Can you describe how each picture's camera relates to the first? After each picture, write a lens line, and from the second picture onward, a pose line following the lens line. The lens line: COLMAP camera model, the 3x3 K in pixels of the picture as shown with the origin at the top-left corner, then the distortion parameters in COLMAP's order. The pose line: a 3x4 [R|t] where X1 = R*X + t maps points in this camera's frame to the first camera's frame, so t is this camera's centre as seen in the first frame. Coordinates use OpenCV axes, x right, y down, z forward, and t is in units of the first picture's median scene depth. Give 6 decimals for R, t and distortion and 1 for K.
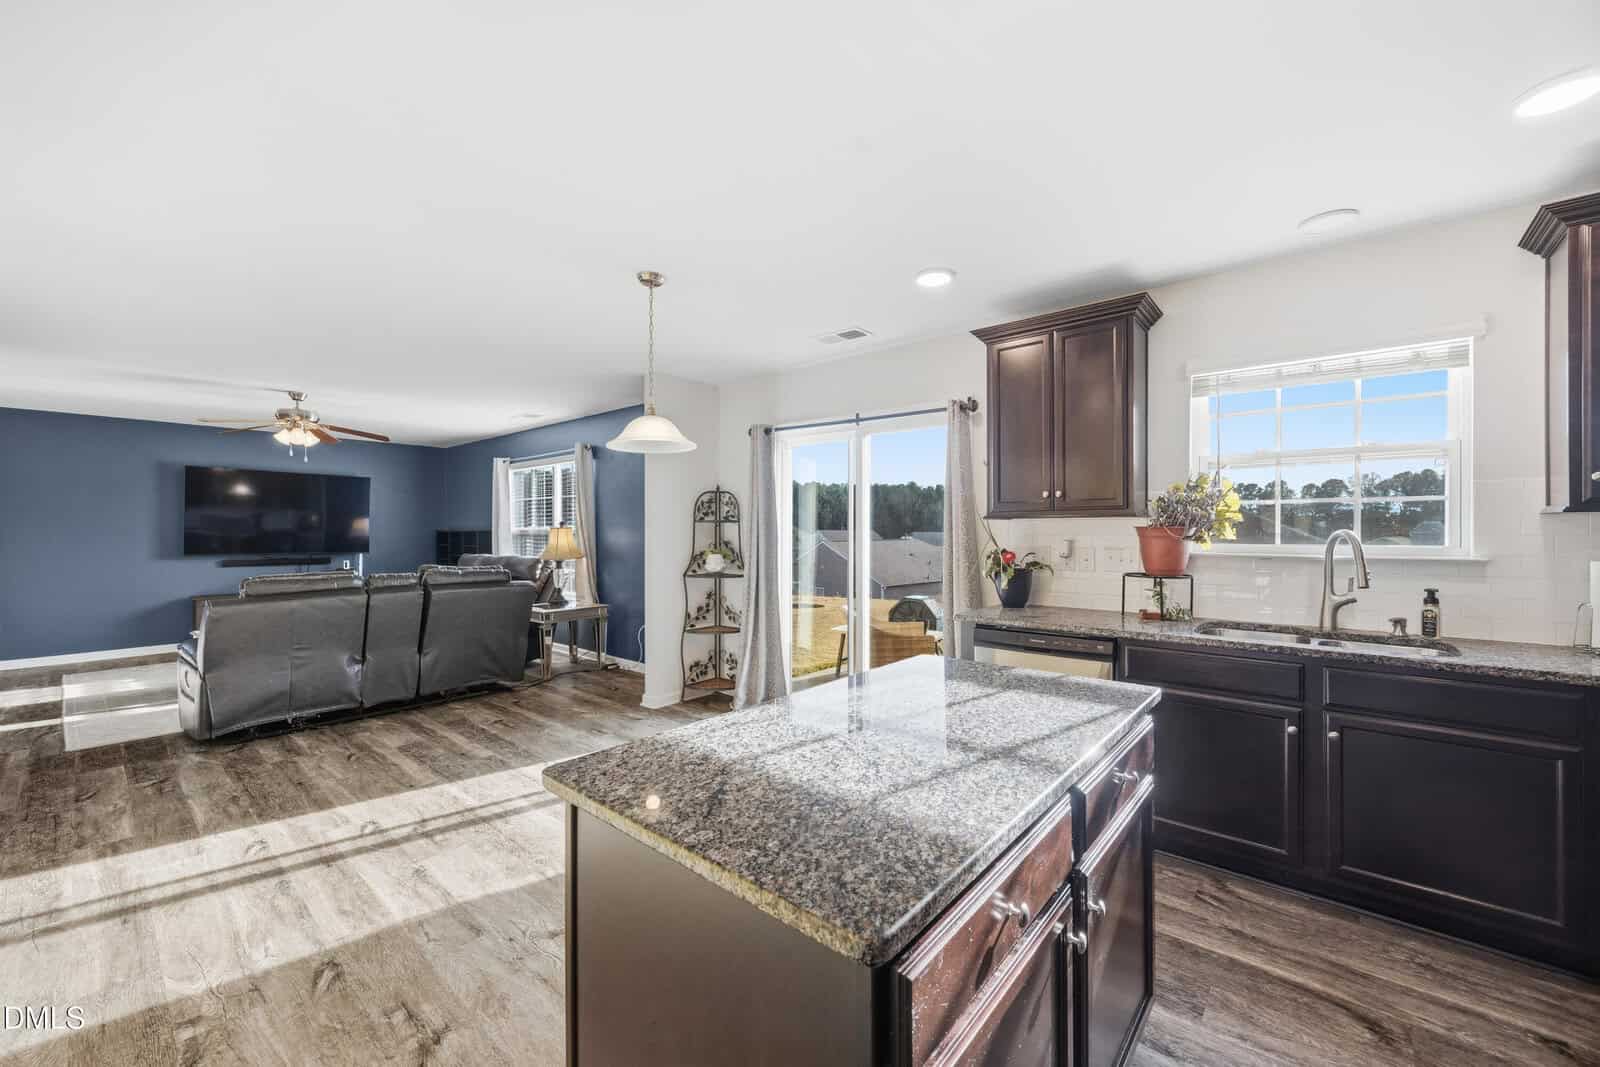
lens RADIAL K [[610.2, 0, 808.4], [0, 610.2, 530.6], [0, 0, 1]] dist [-0.002579, 0.000483]
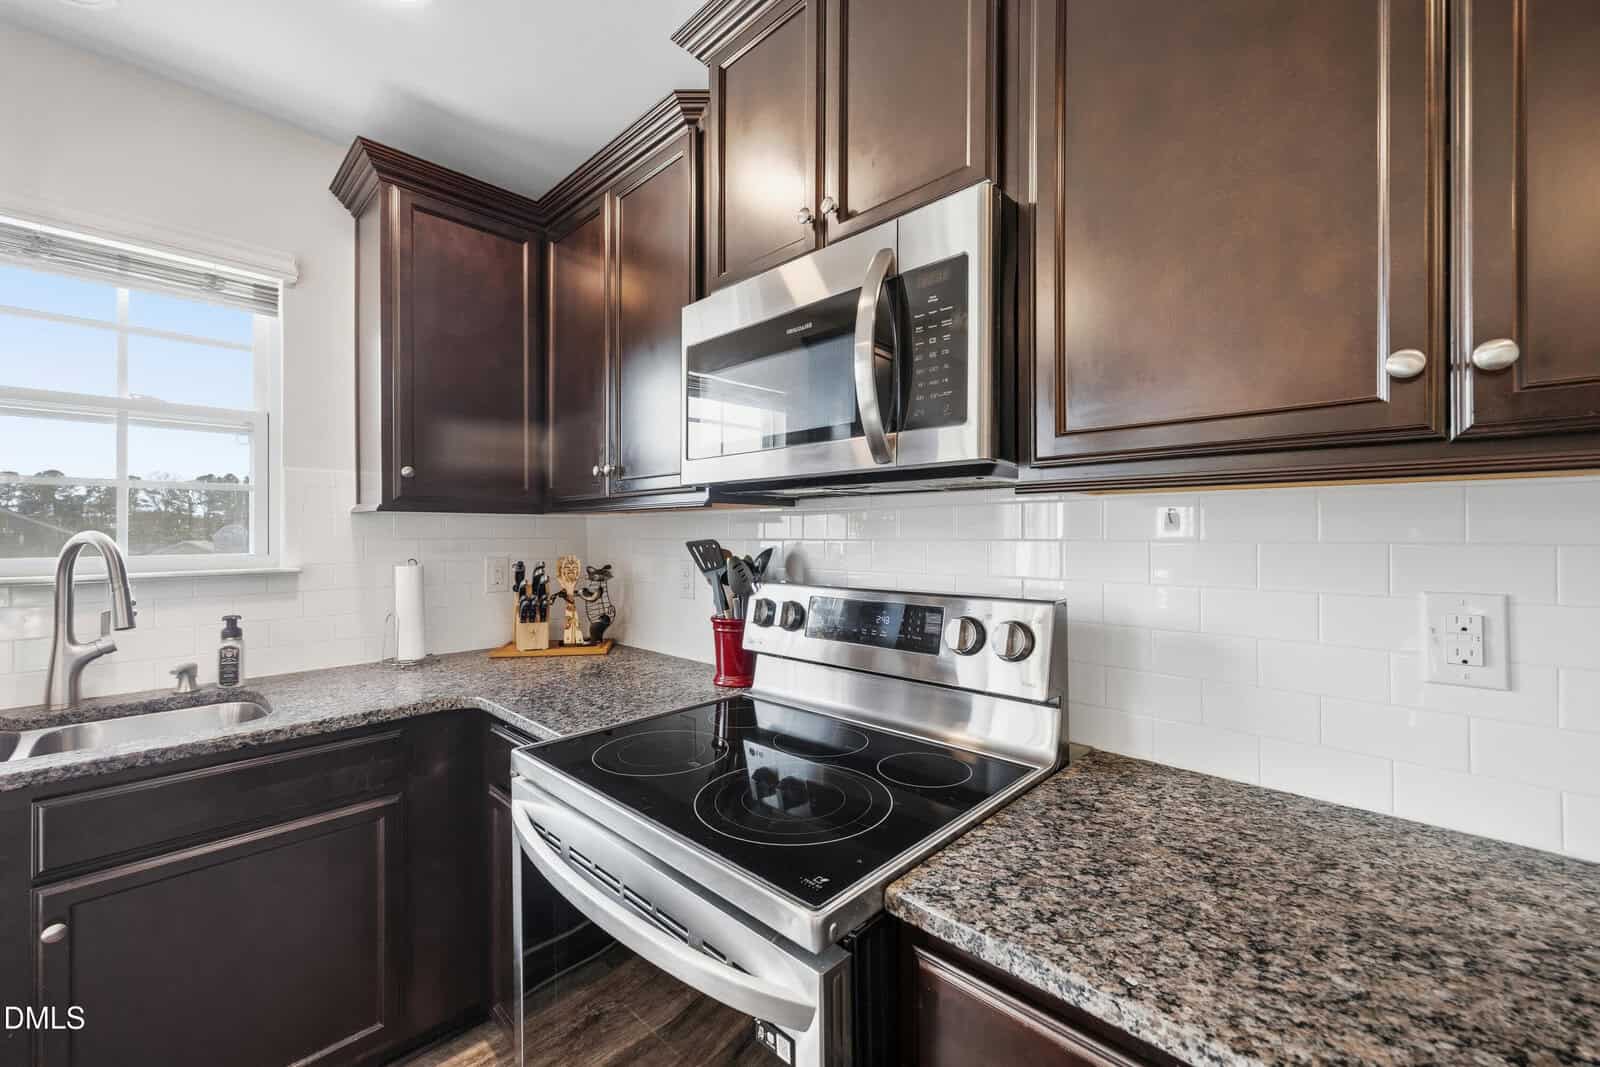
lens RADIAL K [[648.7, 0, 807.2], [0, 648.7, 531.6], [0, 0, 1]] dist [0.003039, -0.000769]
pose [[0.050519, -0.001427, 0.998722, 0.307688], [-0.000008, 0.999999, 0.001429, -0.002614], [-0.998723, -0.000080, 0.050519, 0.298751]]
